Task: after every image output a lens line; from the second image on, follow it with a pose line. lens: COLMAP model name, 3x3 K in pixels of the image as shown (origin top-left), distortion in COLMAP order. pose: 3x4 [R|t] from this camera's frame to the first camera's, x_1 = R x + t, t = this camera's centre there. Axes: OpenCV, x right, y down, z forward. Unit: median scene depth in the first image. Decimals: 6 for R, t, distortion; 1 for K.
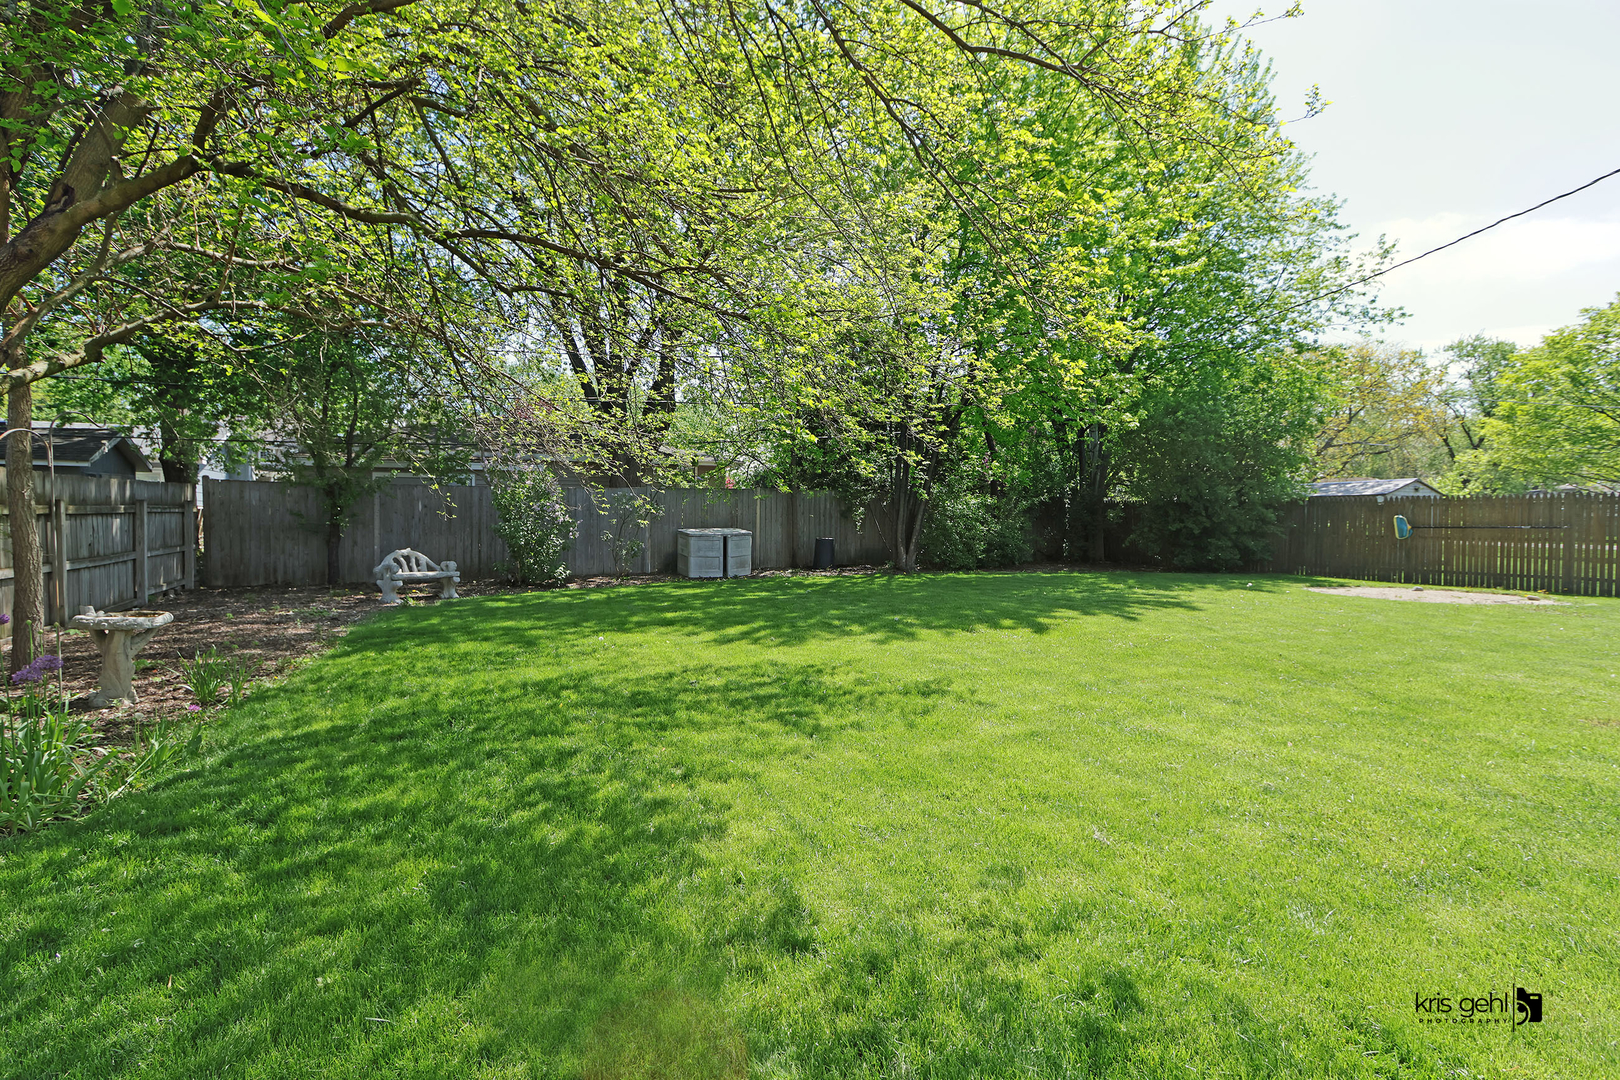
lens RADIAL K [[766.8, 0, 816.0], [0, 766.8, 538.2], [0, 0, 1]] dist [-0.001439, -0.000017]
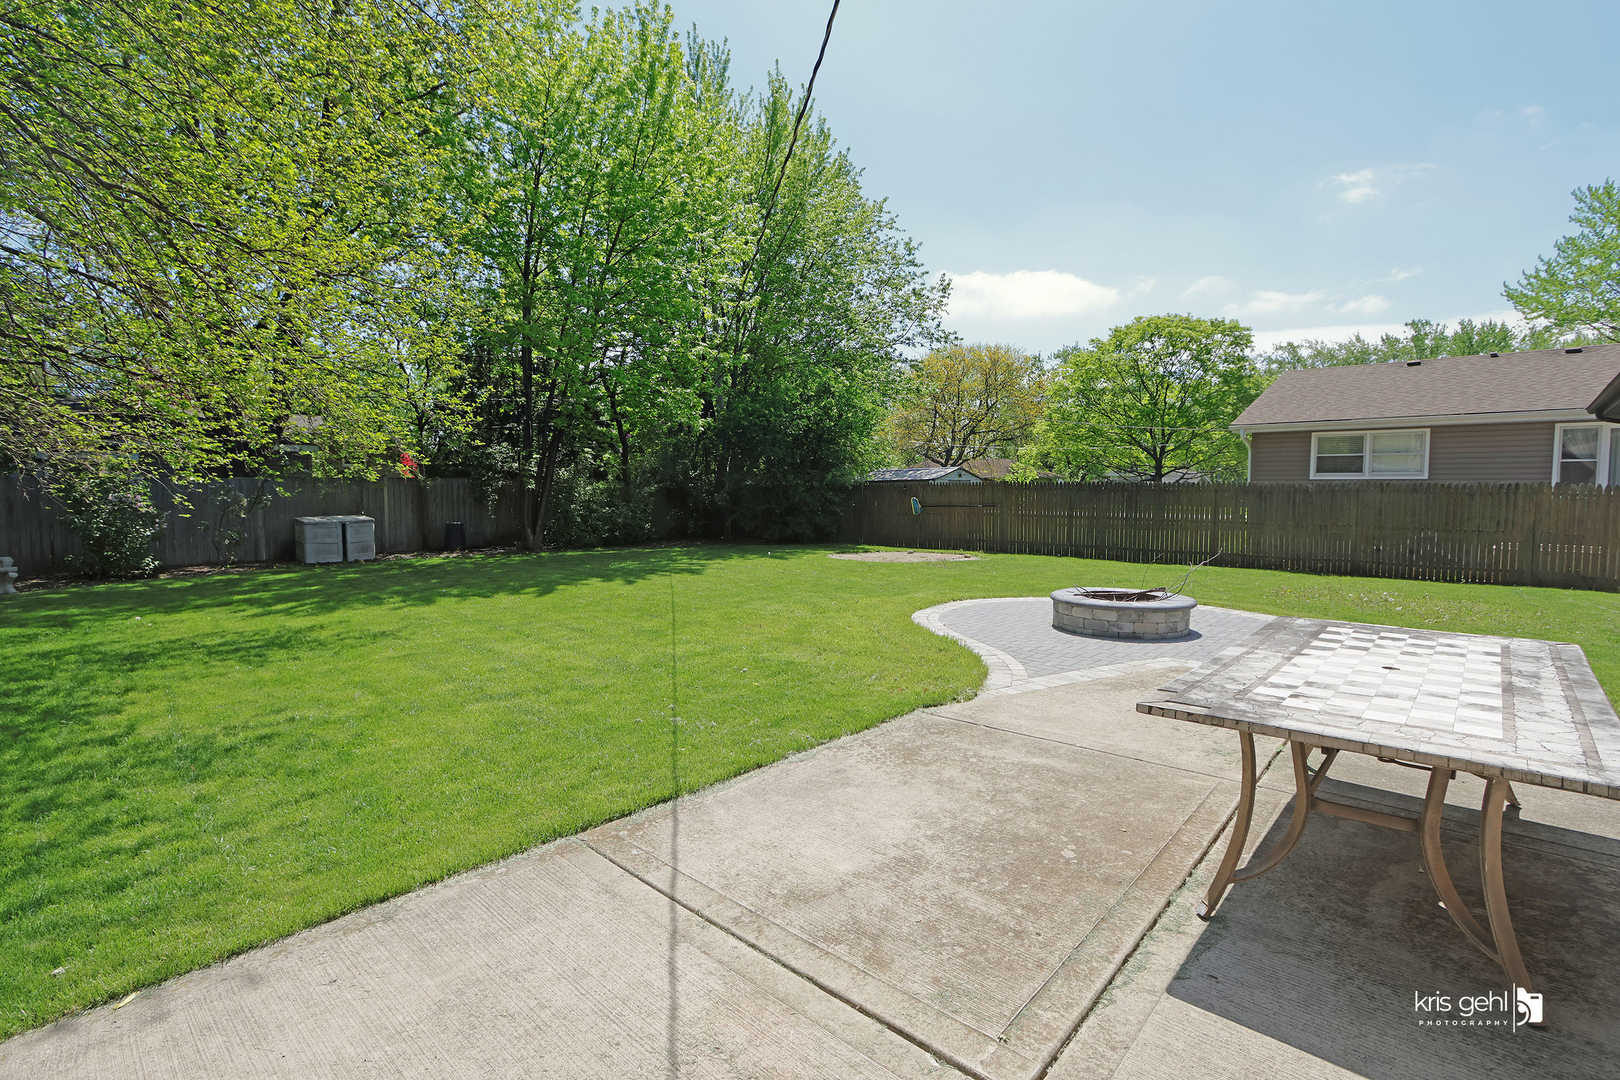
lens RADIAL K [[766.8, 0, 803.4], [0, 766.8, 533.8], [0, 0, 1]] dist [-0.001439, -0.000017]
pose [[0.949222, -0.025389, 0.313580, 0.150768], [0.017317, 0.999444, 0.028501, -0.007267], [-0.314129, -0.021624, 0.949134, -0.206490]]
